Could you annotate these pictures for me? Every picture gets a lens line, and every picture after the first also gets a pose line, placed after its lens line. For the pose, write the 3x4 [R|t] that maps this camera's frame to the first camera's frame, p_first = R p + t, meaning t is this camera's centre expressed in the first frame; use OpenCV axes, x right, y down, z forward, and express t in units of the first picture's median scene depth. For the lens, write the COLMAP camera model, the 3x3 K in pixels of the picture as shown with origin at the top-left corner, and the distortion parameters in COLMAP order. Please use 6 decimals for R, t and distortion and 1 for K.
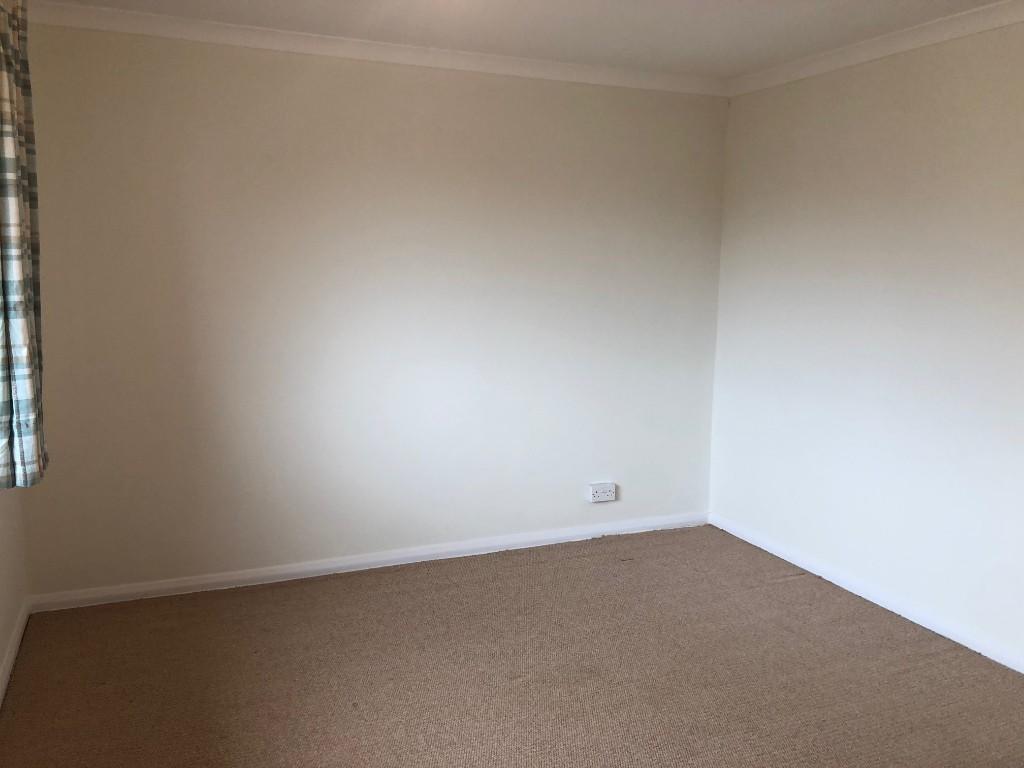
lens RADIAL K [[823.9, 0, 515.3], [0, 823.9, 376.2], [0, 0, 1]] dist [0.014340, 0.003516]
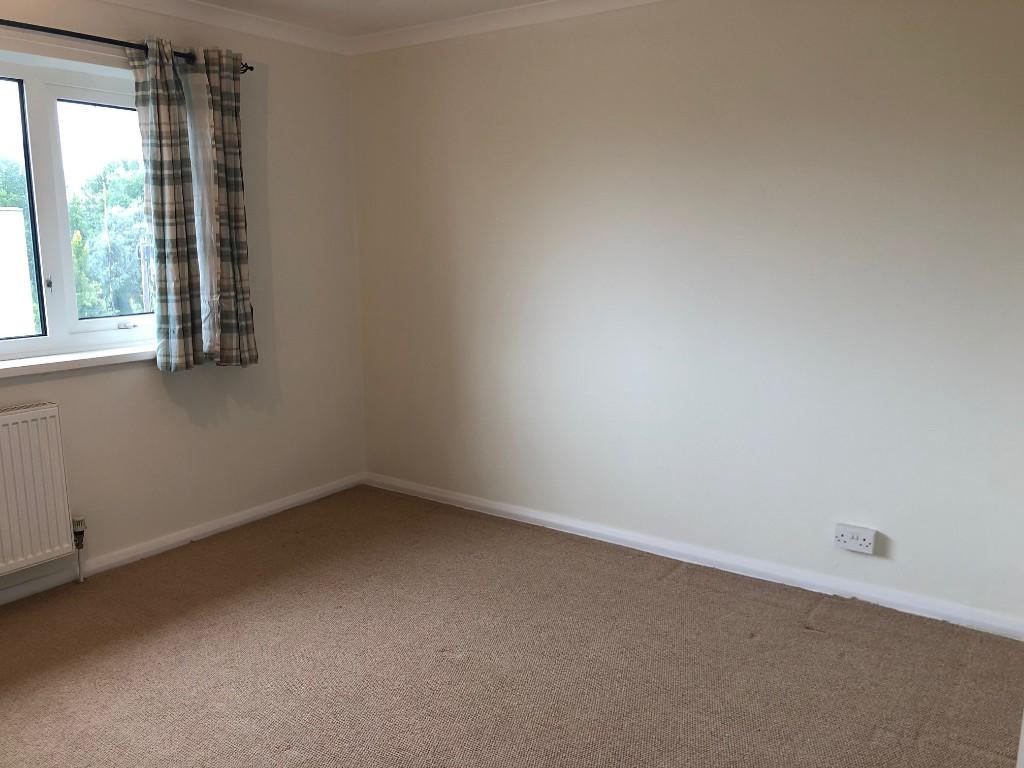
lens RADIAL K [[823.9, 0, 515.3], [0, 823.9, 376.2], [0, 0, 1]] dist [0.014340, 0.003516]
pose [[0.527618, 0.127299, -0.839889, 0.621452], [-0.105902, 0.990852, 0.083653, -0.033177], [0.842855, 0.044809, 0.536272, 0.409858]]
